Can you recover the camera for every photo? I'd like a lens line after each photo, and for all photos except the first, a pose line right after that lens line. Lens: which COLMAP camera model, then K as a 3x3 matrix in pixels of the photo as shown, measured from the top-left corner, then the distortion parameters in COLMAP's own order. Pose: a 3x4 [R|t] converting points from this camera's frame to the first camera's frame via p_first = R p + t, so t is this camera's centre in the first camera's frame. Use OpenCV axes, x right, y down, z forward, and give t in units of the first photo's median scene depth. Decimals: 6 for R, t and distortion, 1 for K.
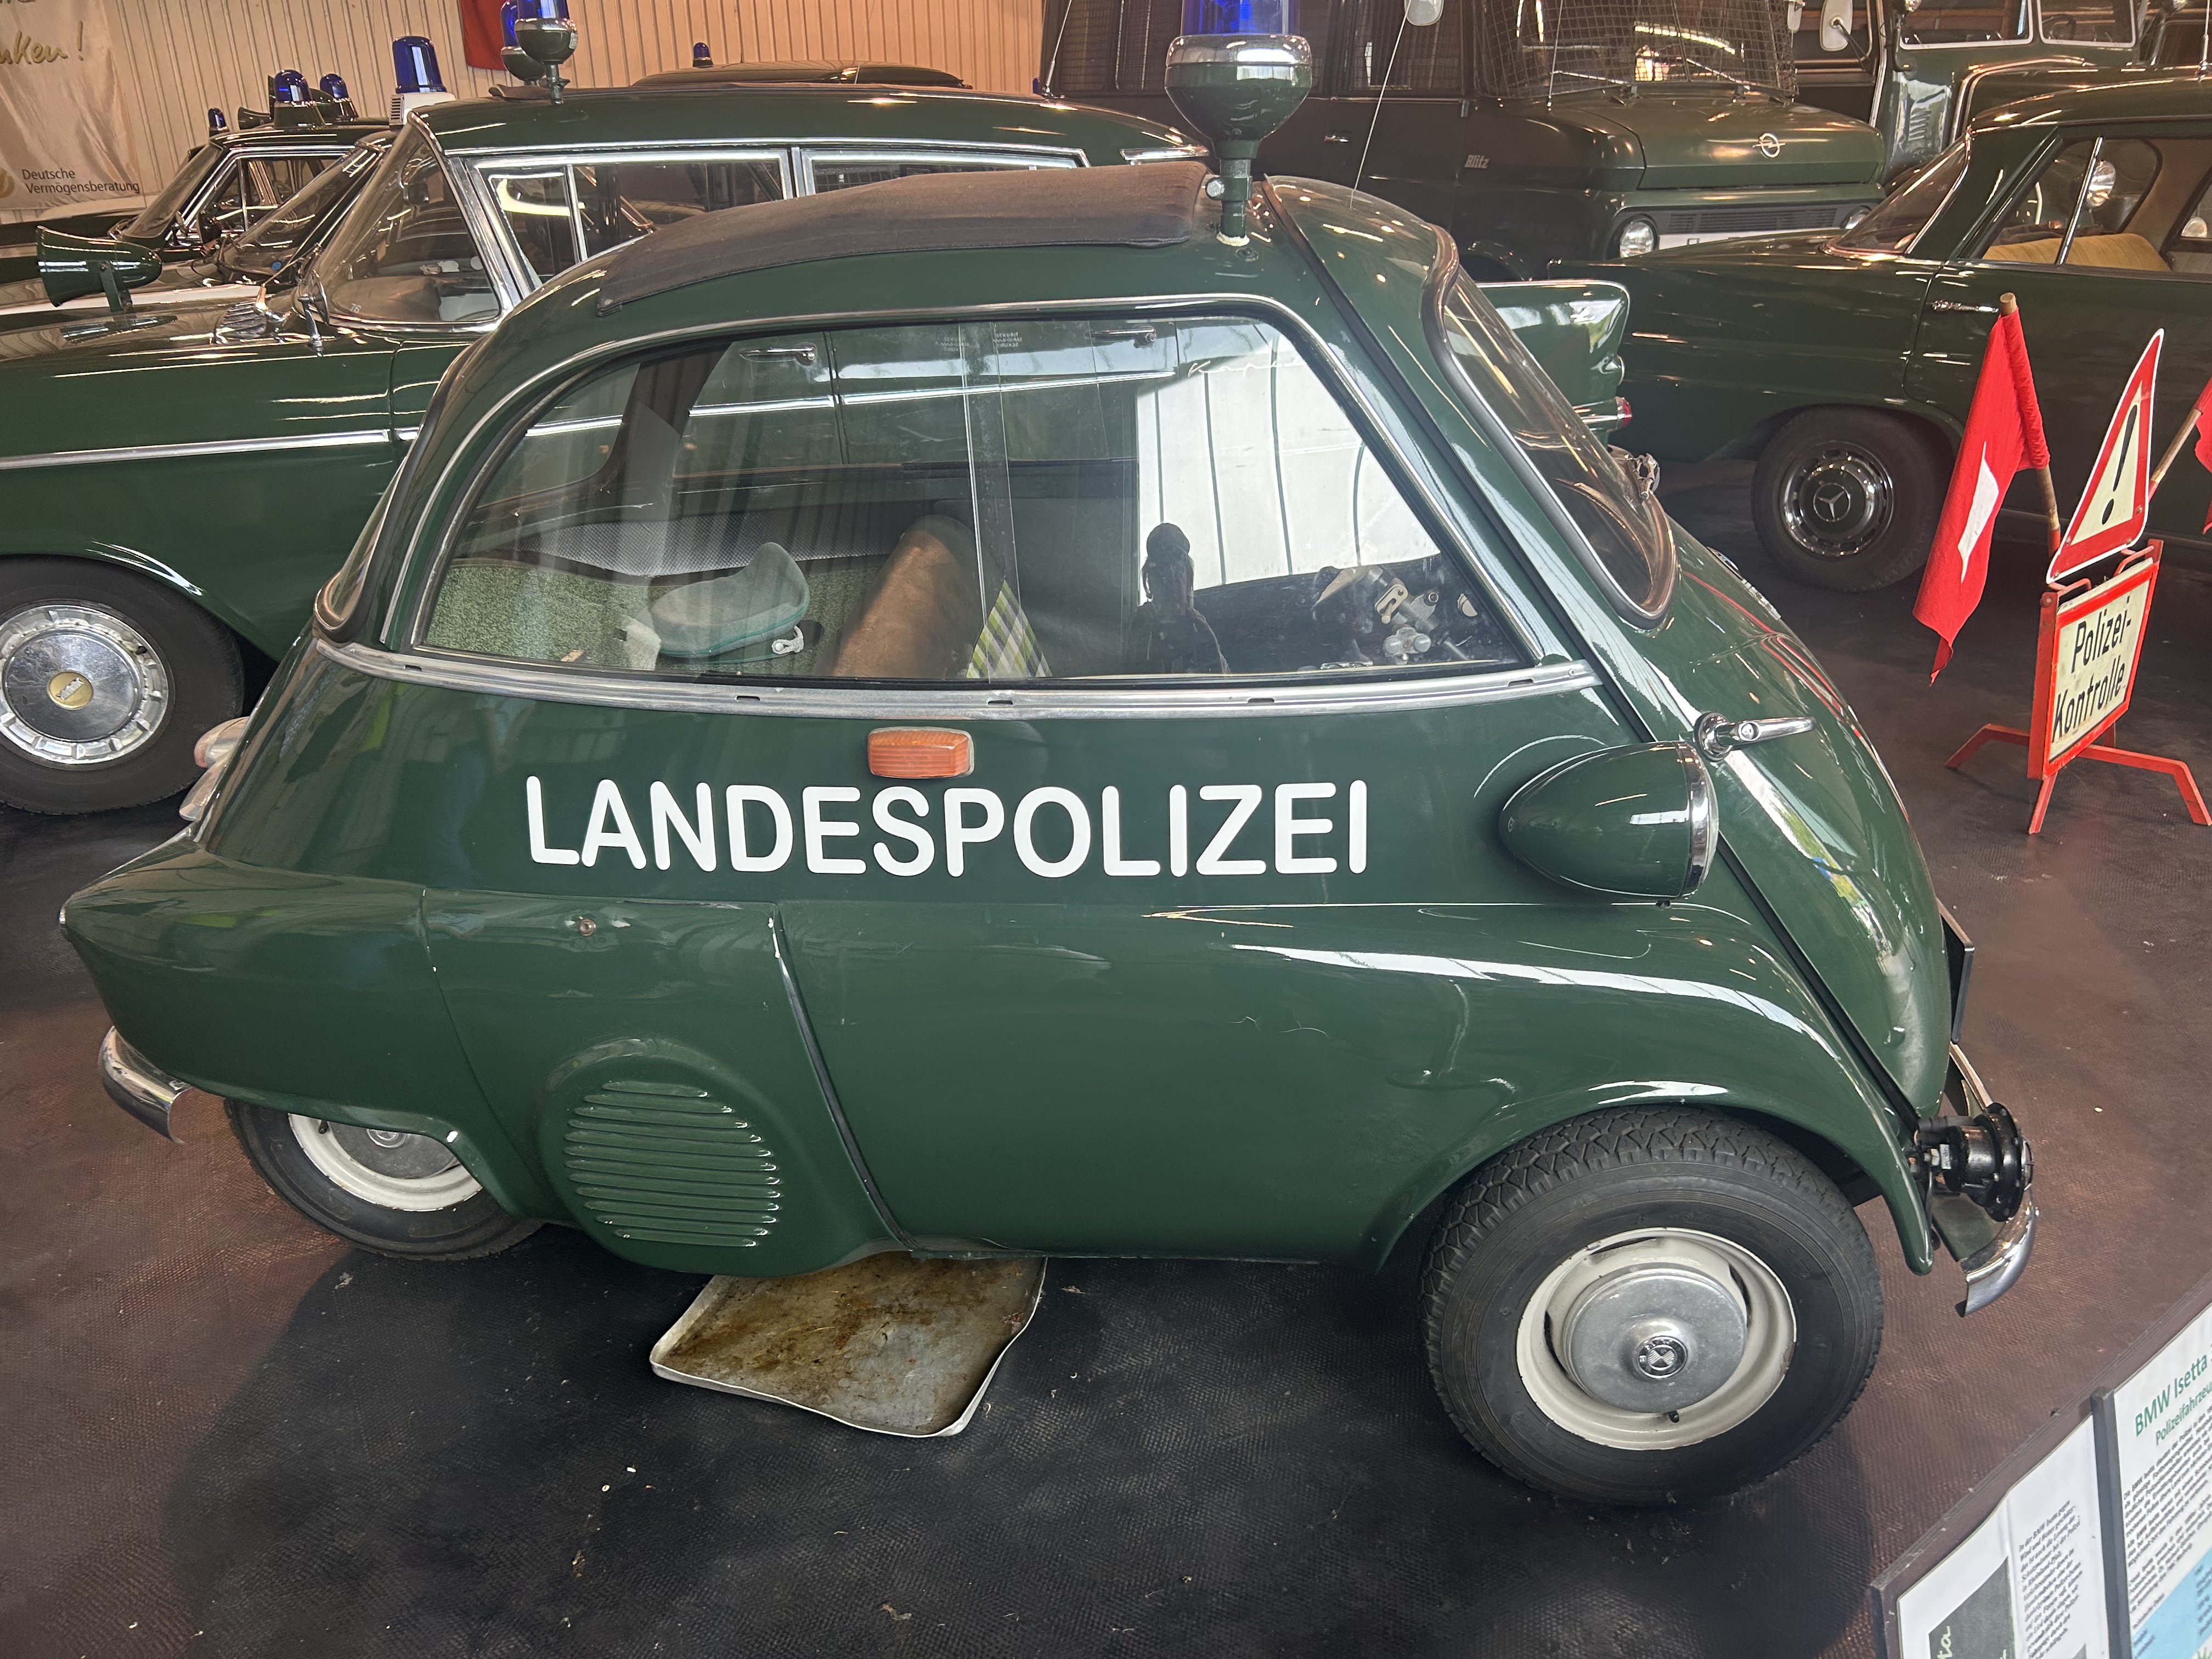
lens RADIAL K [[1665.2, 0, 1106.3], [0, 1665.2, 835.8], [0, 0, 1]] dist [0.024597, -0.016524]
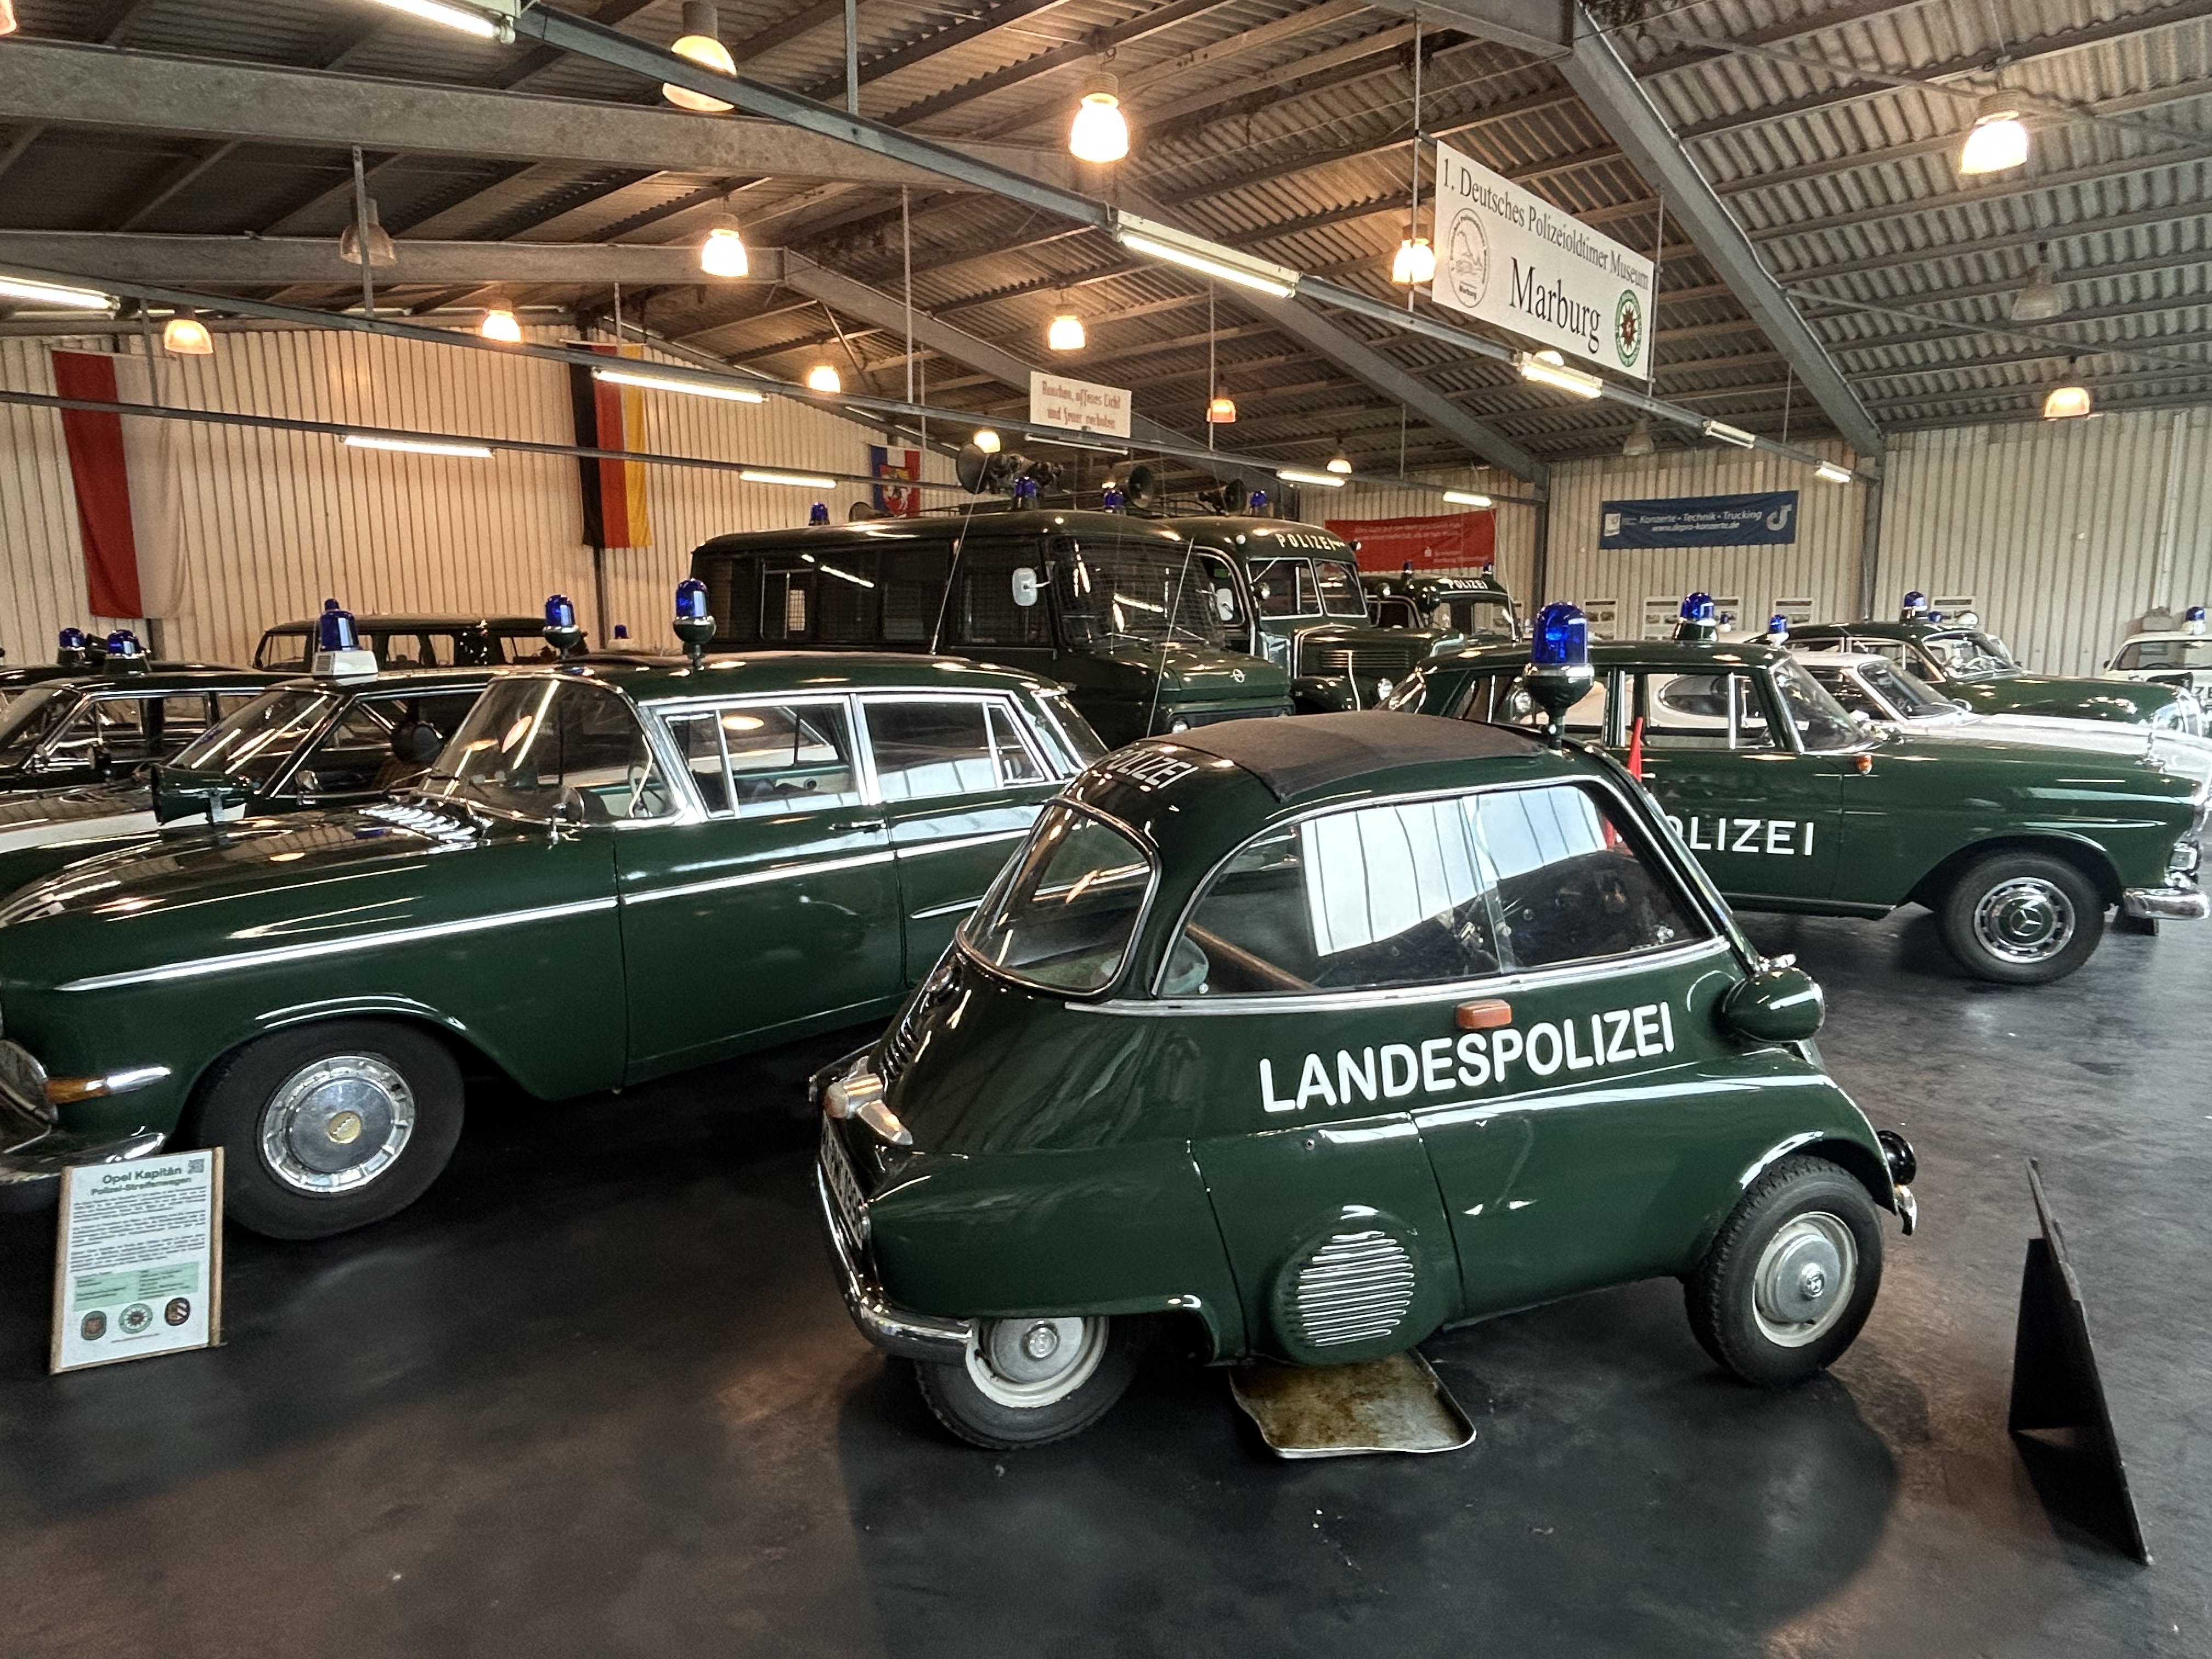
lens RADIAL K [[1299.7, 0, 1104.6], [0, 1299.7, 820.7], [0, 0, 1]] dist [-0.003272, -0.002555]
pose [[0.917424, -0.054955, 0.394097, -1.023598], [0.158192, 0.959157, -0.234507, 0.015933], [-0.365113, 0.277485, 0.888647, -0.201025]]
